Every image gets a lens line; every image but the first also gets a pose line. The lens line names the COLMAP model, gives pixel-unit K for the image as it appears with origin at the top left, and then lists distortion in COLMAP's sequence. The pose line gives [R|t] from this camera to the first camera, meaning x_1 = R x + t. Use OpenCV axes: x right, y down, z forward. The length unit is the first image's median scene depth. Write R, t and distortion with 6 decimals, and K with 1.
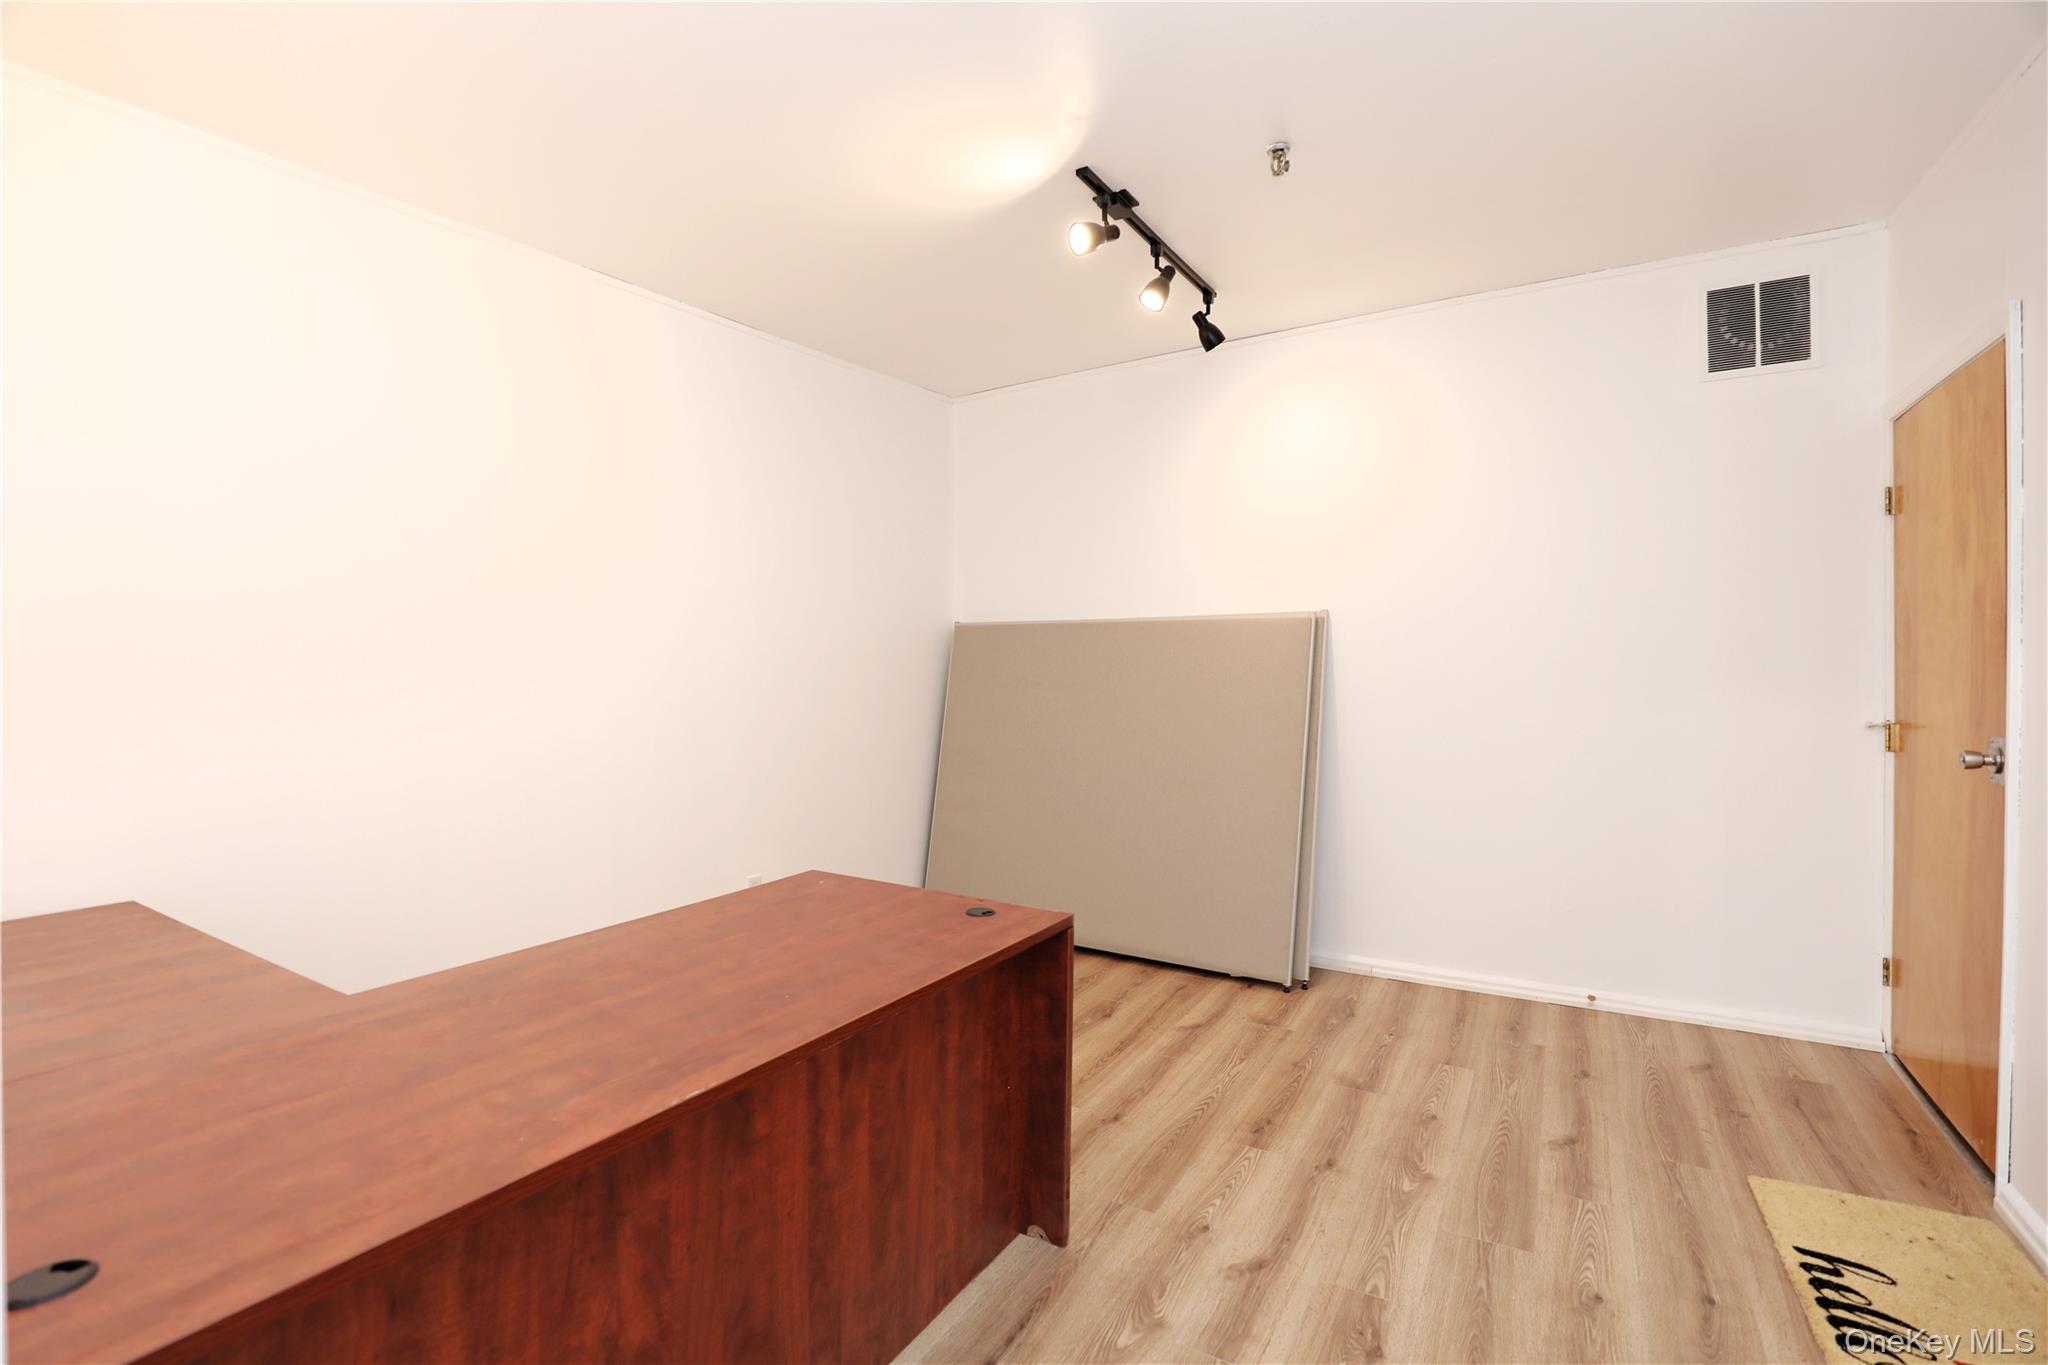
lens RADIAL K [[936.8, 0, 1011.7], [0, 936.8, 679.0], [0, 0, 1]] dist [-0.038704, 0.006025]
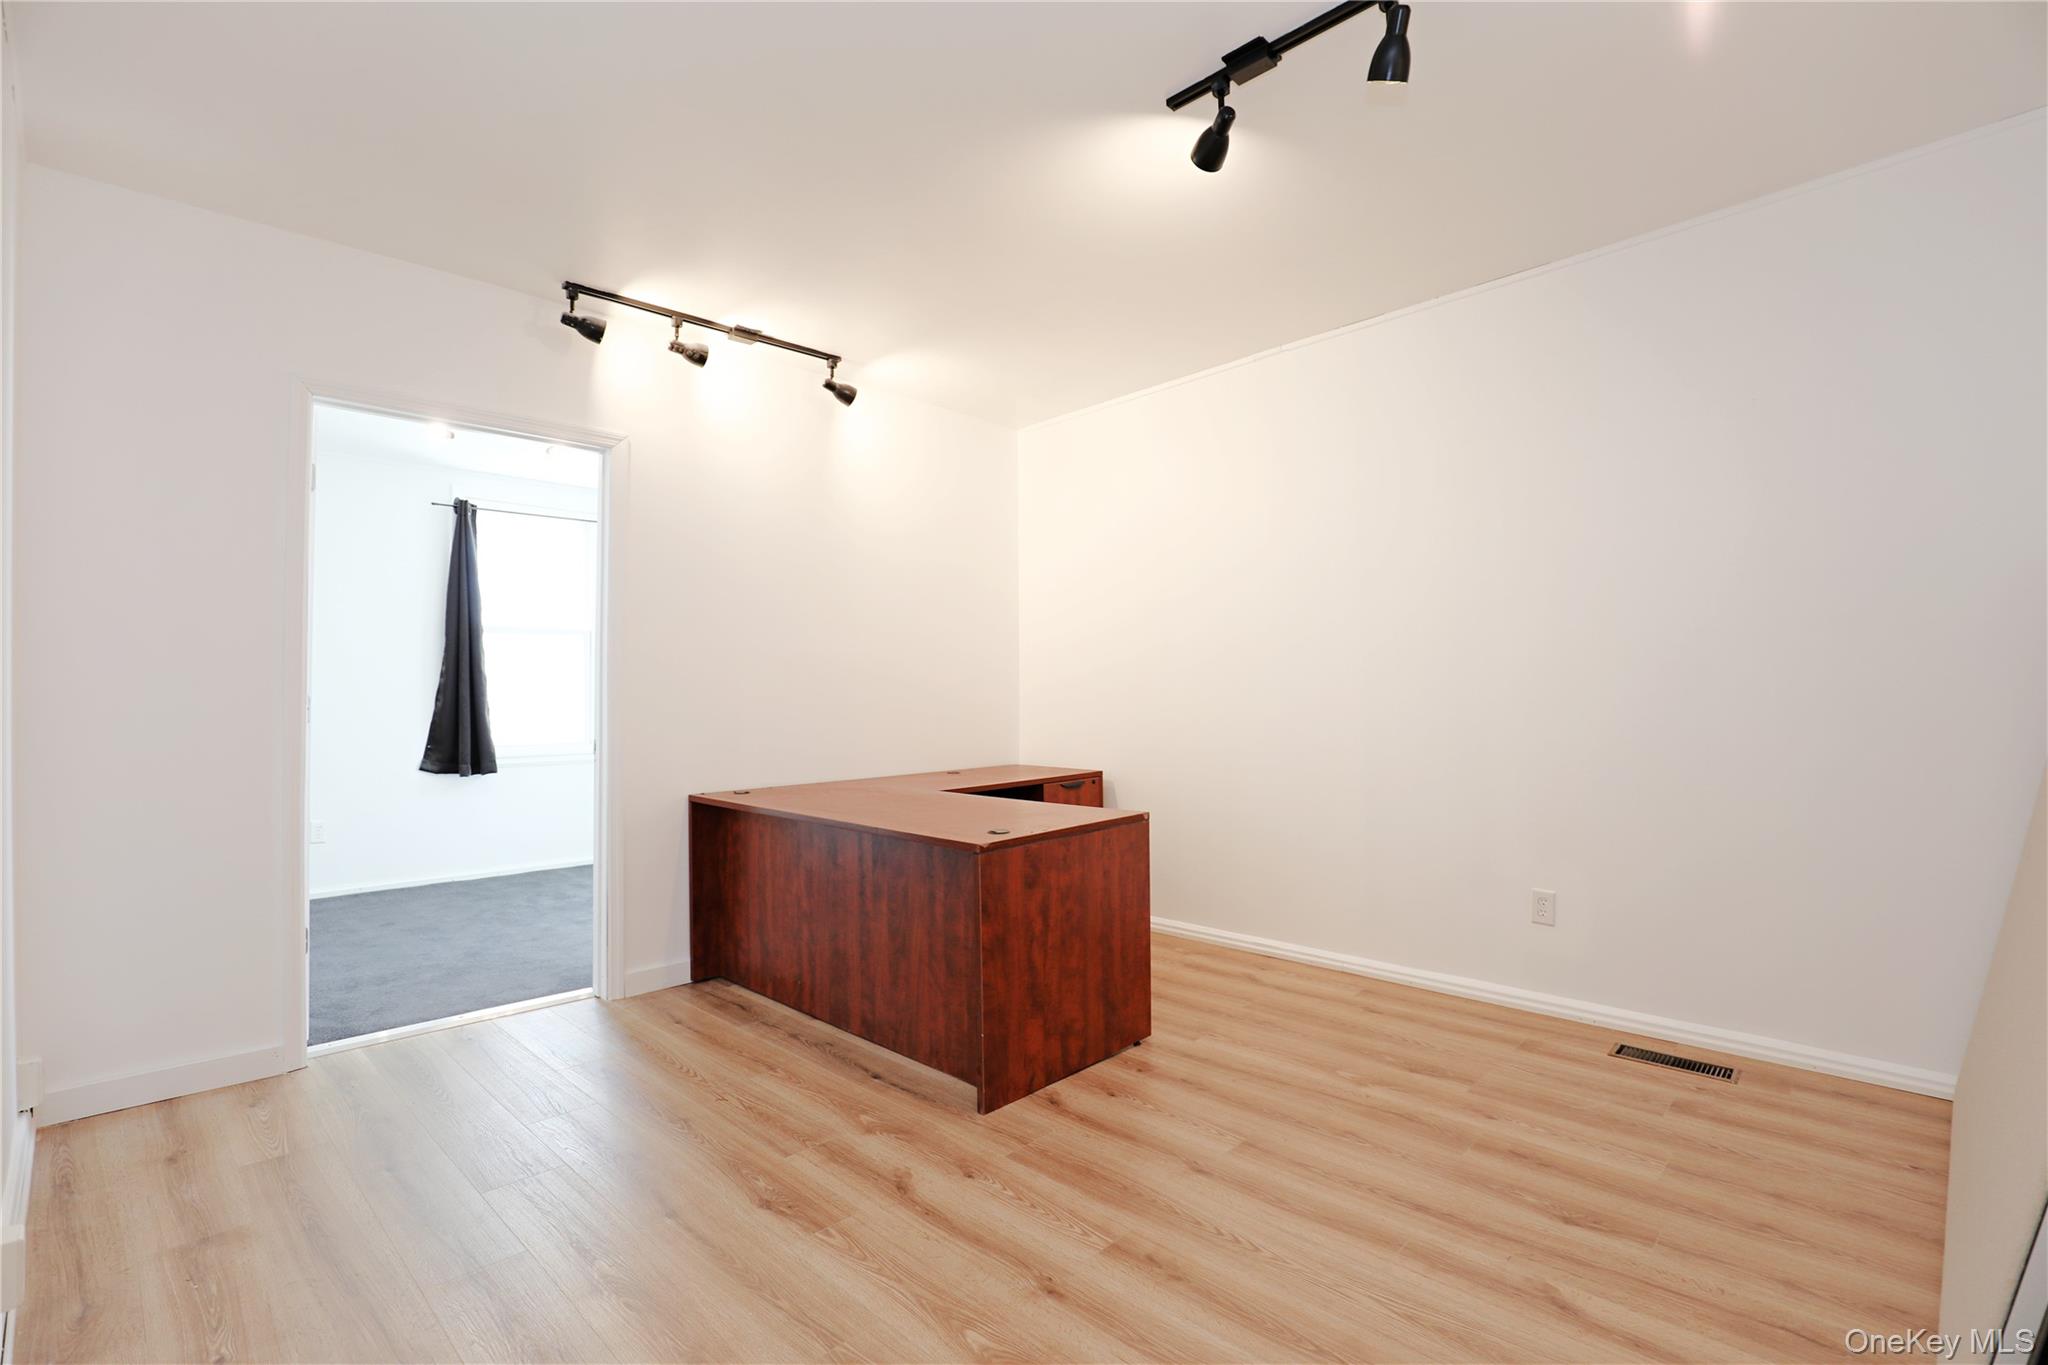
lens RADIAL K [[935.1, 0, 1019.6], [0, 935.1, 683.5], [0, 0, 1]] dist [-0.034247, -0.000193]
pose [[-0.225094, -0.000037, -0.974337, 1.296621], [-0.006276, 0.999979, 0.001412, 0.037850], [0.974317, 0.006433, -0.225090, 1.370913]]
